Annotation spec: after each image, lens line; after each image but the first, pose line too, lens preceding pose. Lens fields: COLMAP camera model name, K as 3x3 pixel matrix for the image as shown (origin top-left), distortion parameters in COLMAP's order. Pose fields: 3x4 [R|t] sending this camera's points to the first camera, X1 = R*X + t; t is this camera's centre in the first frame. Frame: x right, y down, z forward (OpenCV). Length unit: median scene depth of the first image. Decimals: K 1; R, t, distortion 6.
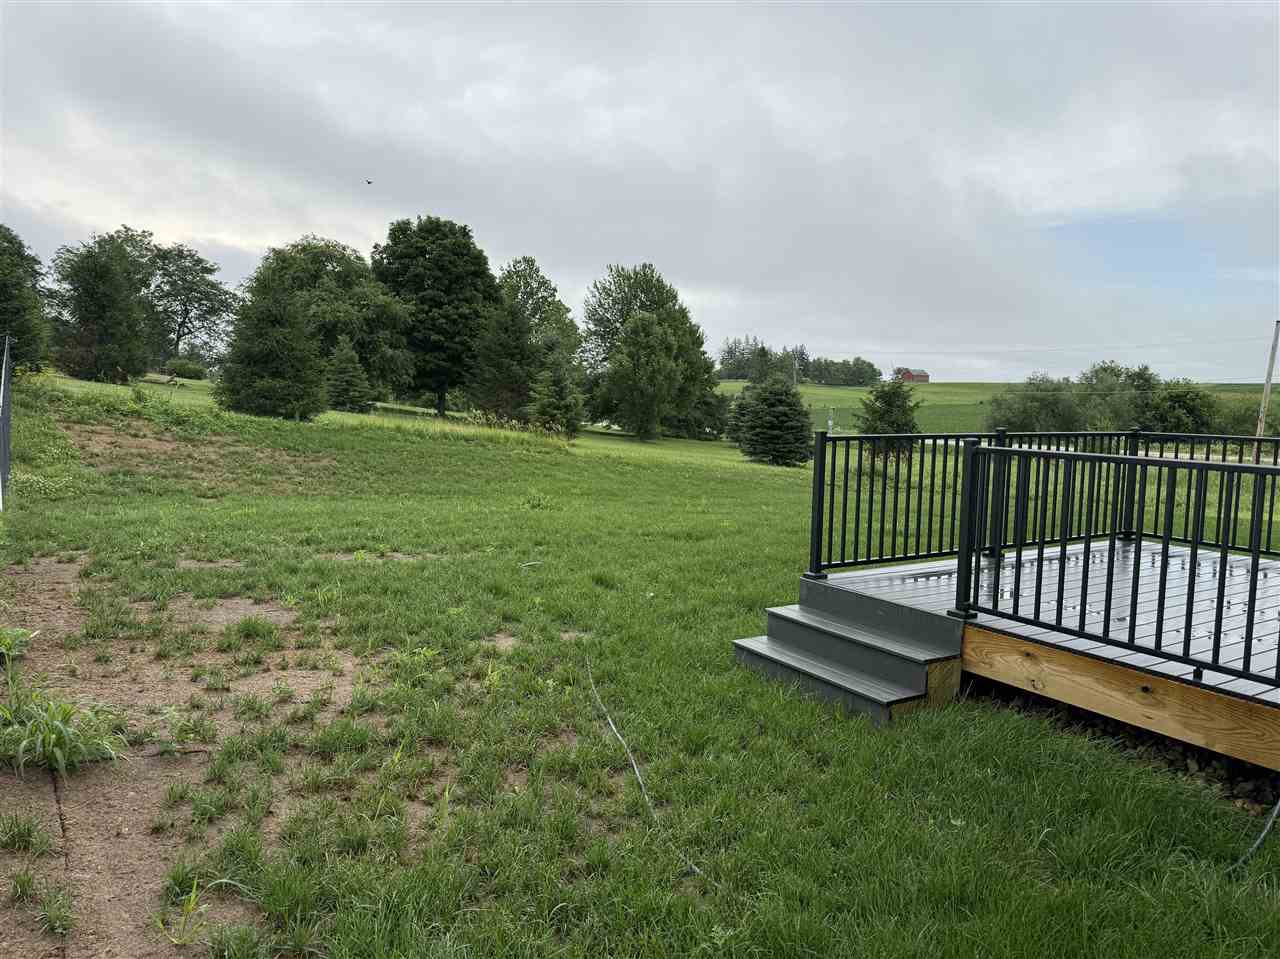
lens RADIAL K [[897.3, 0, 640.0], [0, 897.3, 479.5], [0, 0, 1]] dist [0.138924, -0.001974]
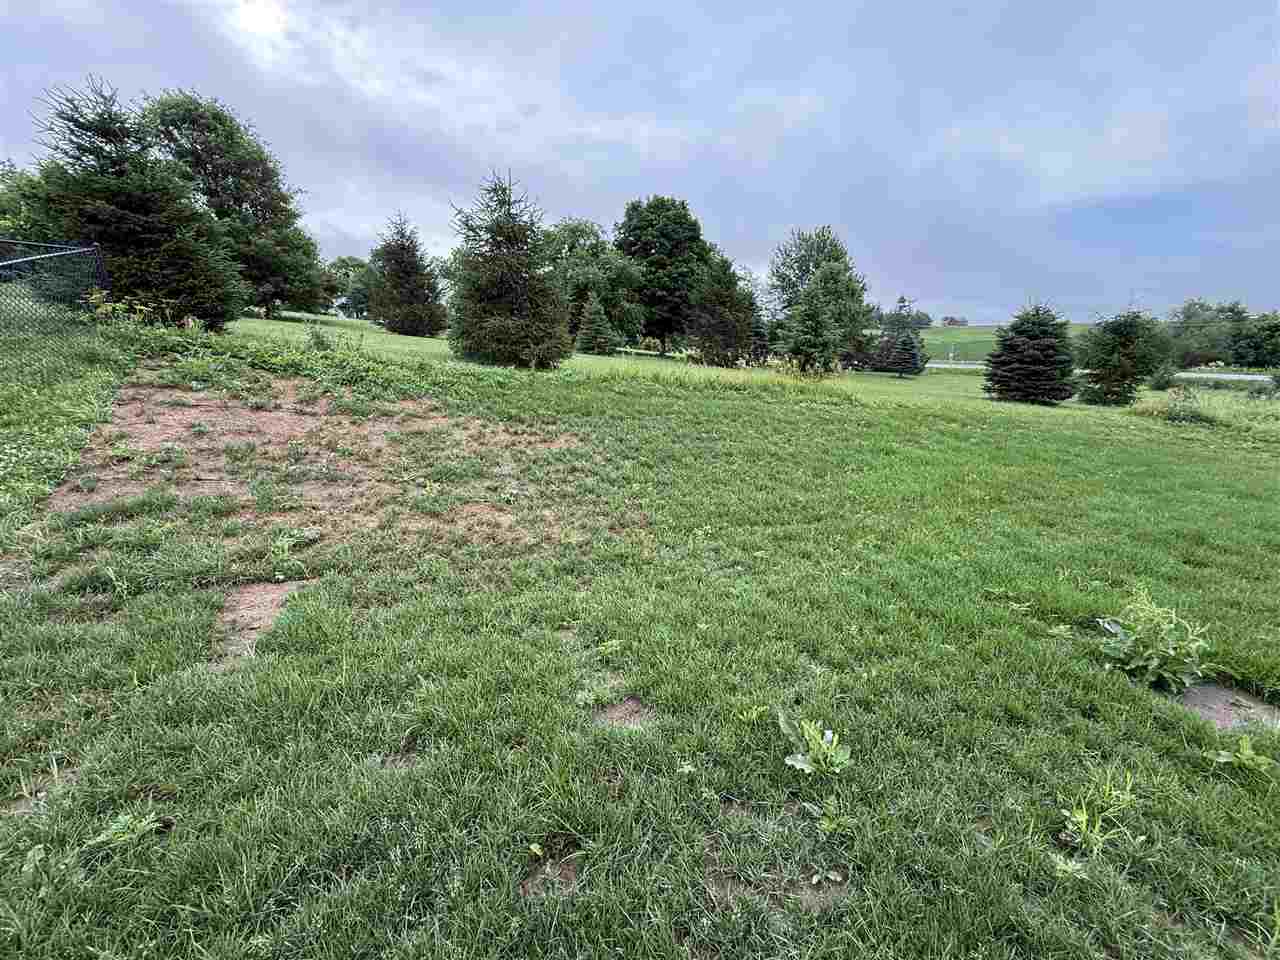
lens RADIAL K [[517.2, 0, 640.0], [0, 517.2, 480.0], [0, 0, 1]] dist [0.018299, 0.000119]
pose [[0.973729, 0.035883, -0.224864, -0.086219], [0.002064, 0.986074, 0.166291, -0.020900], [0.227700, -0.162387, 0.960095, 0.271192]]
